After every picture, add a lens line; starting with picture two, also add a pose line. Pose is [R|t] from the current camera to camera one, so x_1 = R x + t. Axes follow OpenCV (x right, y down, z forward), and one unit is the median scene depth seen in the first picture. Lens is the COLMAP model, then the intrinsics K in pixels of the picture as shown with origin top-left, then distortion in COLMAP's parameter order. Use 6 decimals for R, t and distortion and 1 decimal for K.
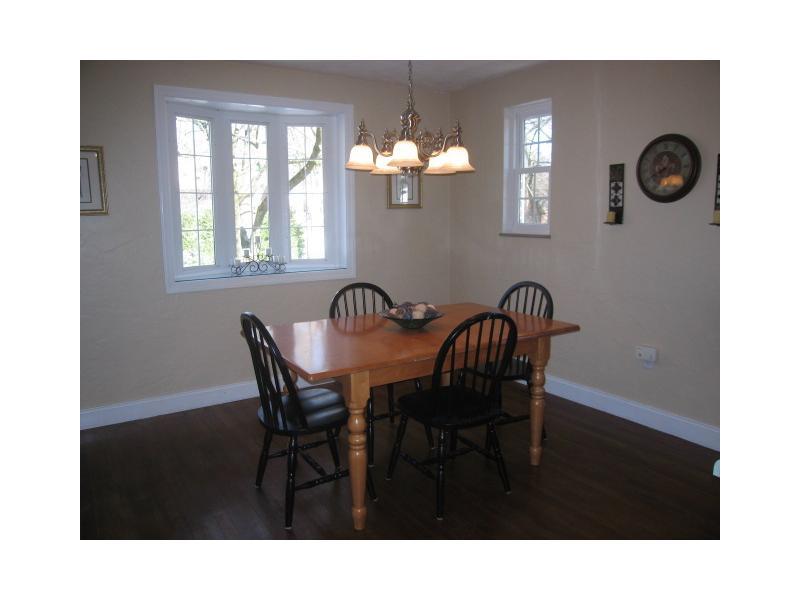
lens RADIAL K [[560.9, 0, 400.0], [0, 560.9, 300.0], [0, 0, 1]] dist [-0.093471, -0.000214]
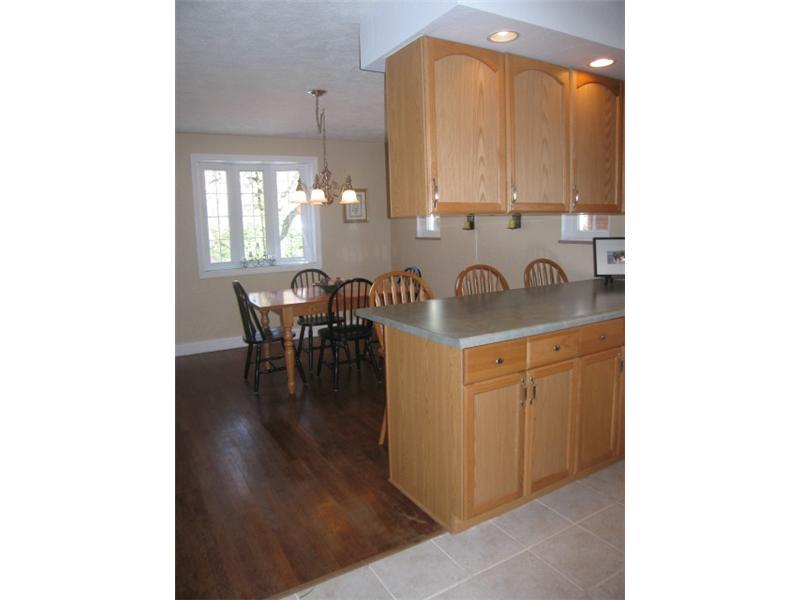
lens RADIAL K [[560.9, 0, 400.0], [0, 560.9, 300.0], [0, 0, 1]] dist [-0.093471, -0.000214]
pose [[0.996182, -0.012995, -0.086325, 0.288896], [0.011806, 0.999828, -0.014277, 0.076359], [0.086495, 0.013204, 0.996165, -0.548934]]
